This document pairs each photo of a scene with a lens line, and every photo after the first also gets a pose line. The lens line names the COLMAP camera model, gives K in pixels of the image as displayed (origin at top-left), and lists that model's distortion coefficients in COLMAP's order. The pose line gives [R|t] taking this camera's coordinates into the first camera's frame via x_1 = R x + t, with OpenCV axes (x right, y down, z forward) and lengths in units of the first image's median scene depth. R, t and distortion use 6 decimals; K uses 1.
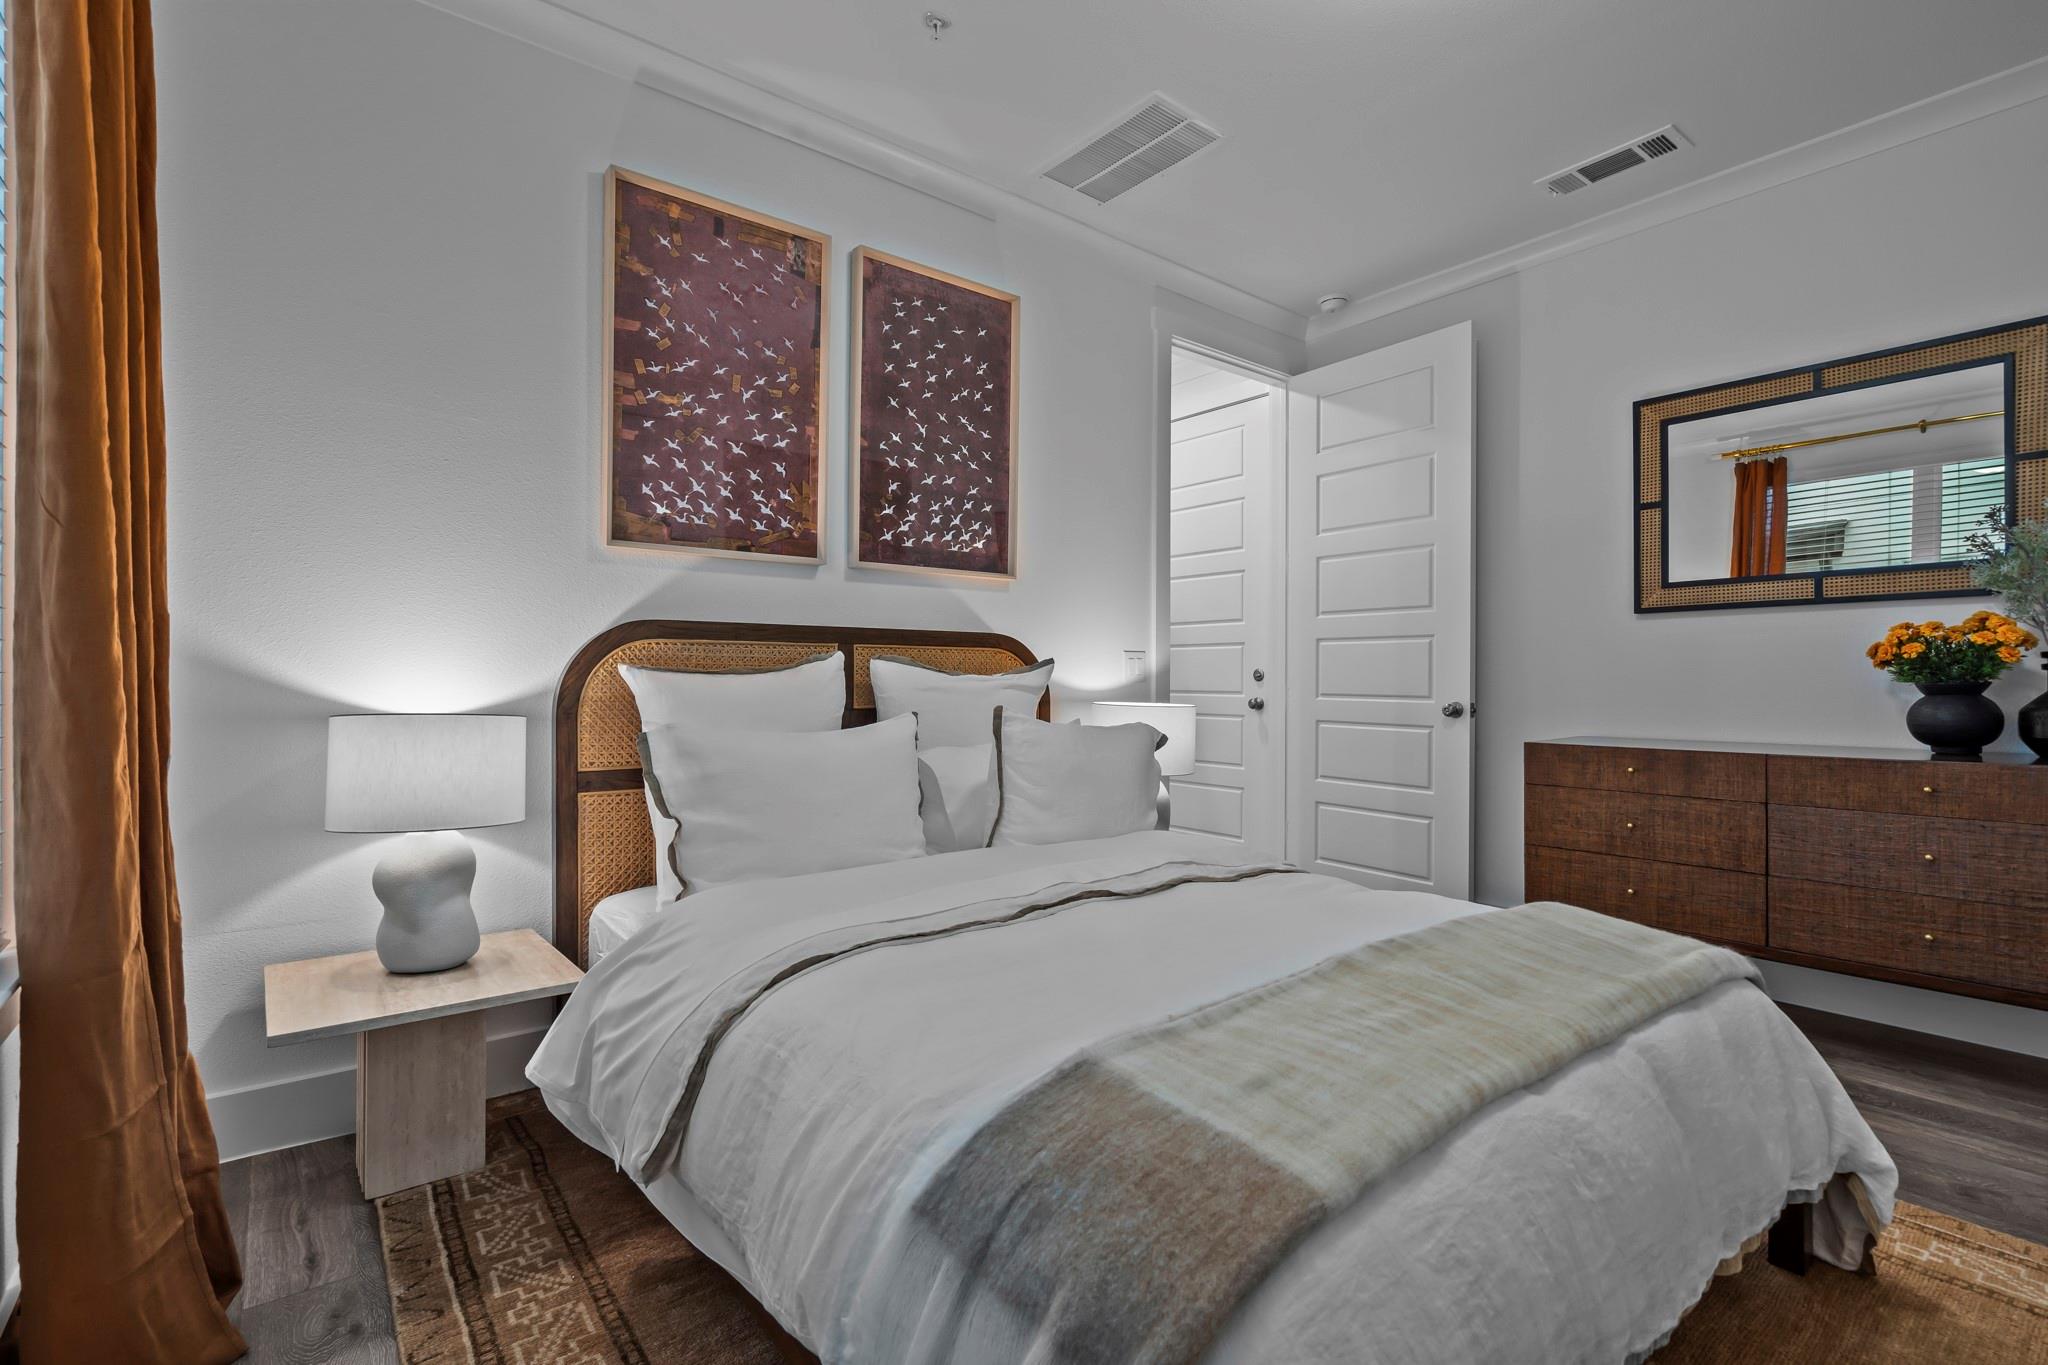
lens RADIAL K [[954.5, 0, 1017.2], [0, 954.5, 685.3], [0, 0, 1]] dist [0.000176, 0.001847]
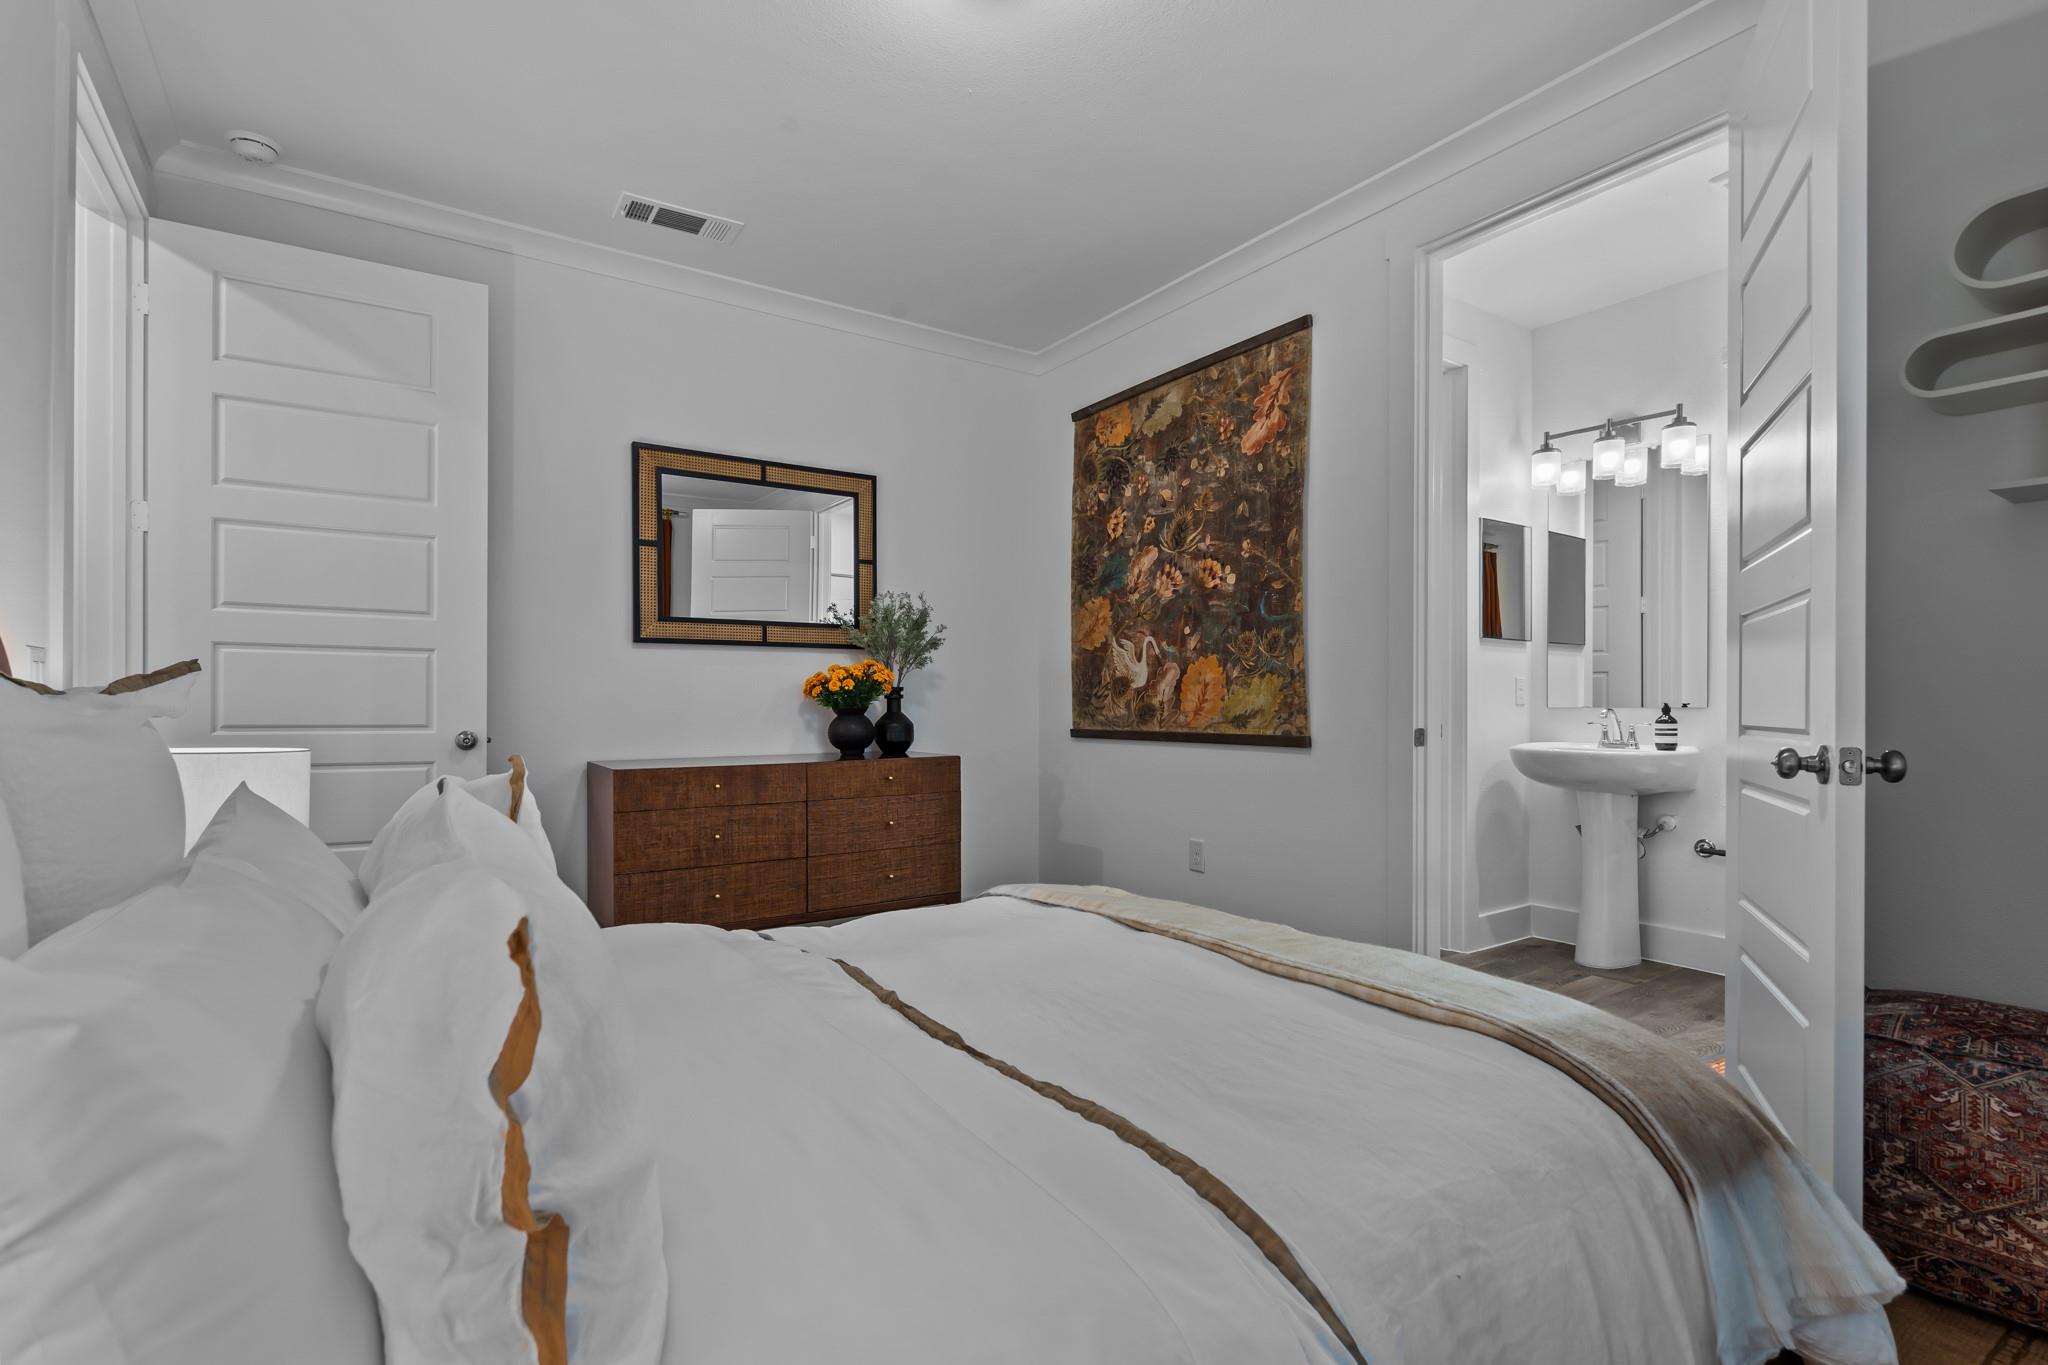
lens RADIAL K [[954.5, 0, 1017.6], [0, 954.5, 712.7], [0, 0, 1]] dist [0.000176, 0.001847]
pose [[0.067735, -0.007899, 0.997672, -0.430555], [0.007050, 0.999947, 0.007439, -0.002291], [-0.997678, 0.006530, 0.067787, 0.573423]]
